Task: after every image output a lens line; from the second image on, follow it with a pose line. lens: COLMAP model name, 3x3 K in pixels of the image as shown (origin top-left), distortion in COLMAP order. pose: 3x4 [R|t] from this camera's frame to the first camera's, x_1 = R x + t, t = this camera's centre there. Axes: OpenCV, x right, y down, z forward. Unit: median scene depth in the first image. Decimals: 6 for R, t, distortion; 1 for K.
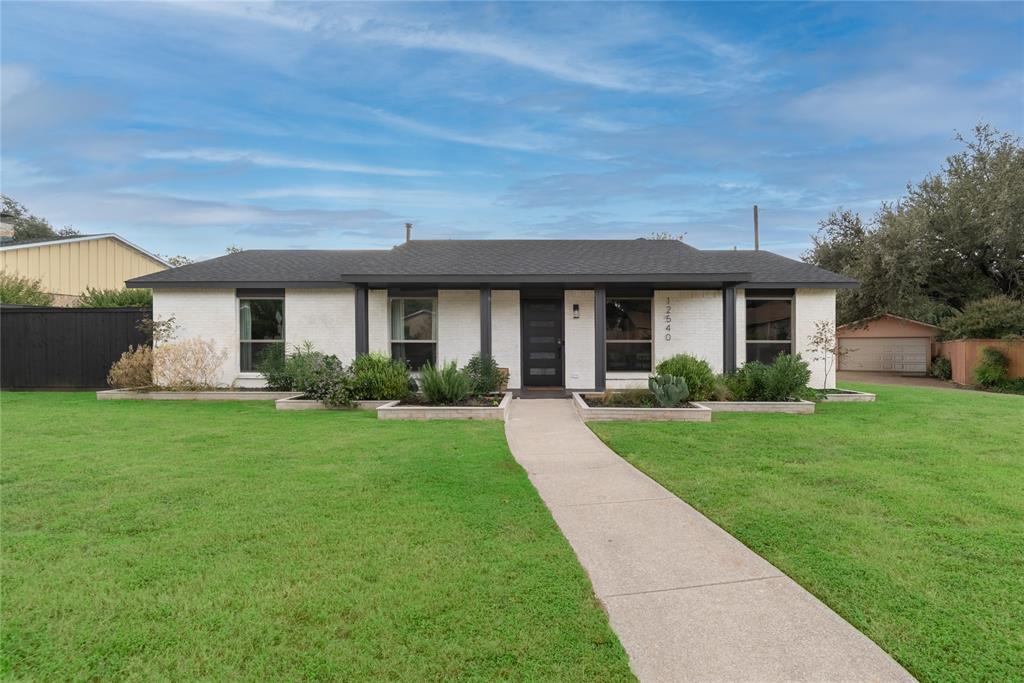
lens RADIAL K [[493.3, 0, 512.0], [0, 493.3, 341.5], [0, 0, 1]] dist [0.000385, 0.000008]
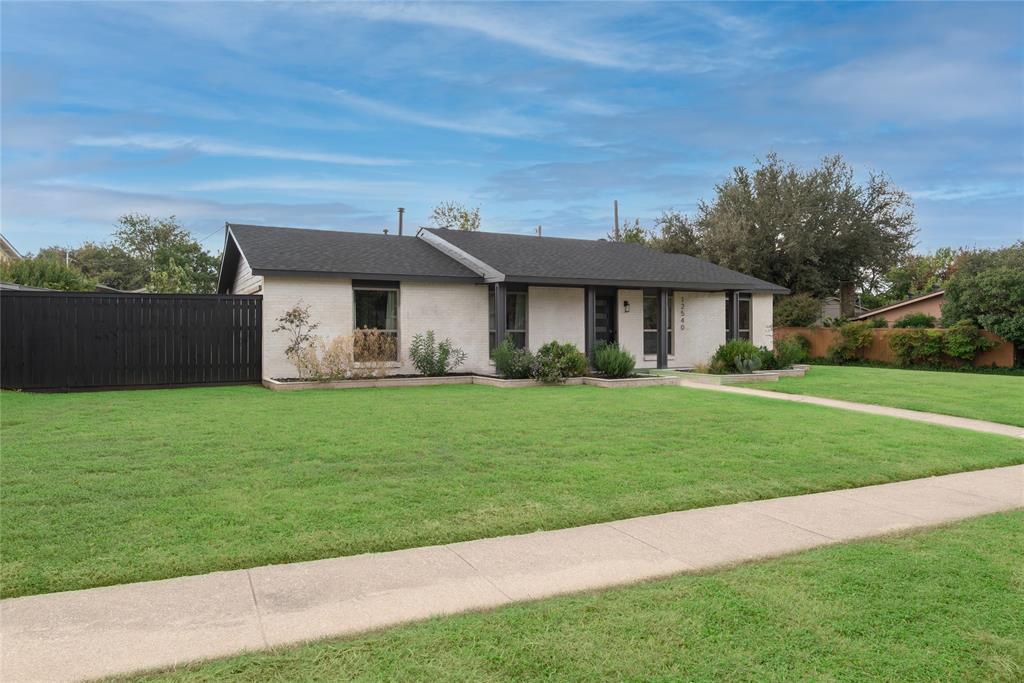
lens RADIAL K [[584.5, 0, 512.0], [0, 584.5, 341.5], [0, 0, 1]] dist [-0.000785, -0.000045]
pose [[0.911833, -0.008092, 0.410481, -0.741085], [-0.003513, 0.999615, 0.027510, -0.012911], [-0.410546, -0.026527, 0.911454, -0.238035]]
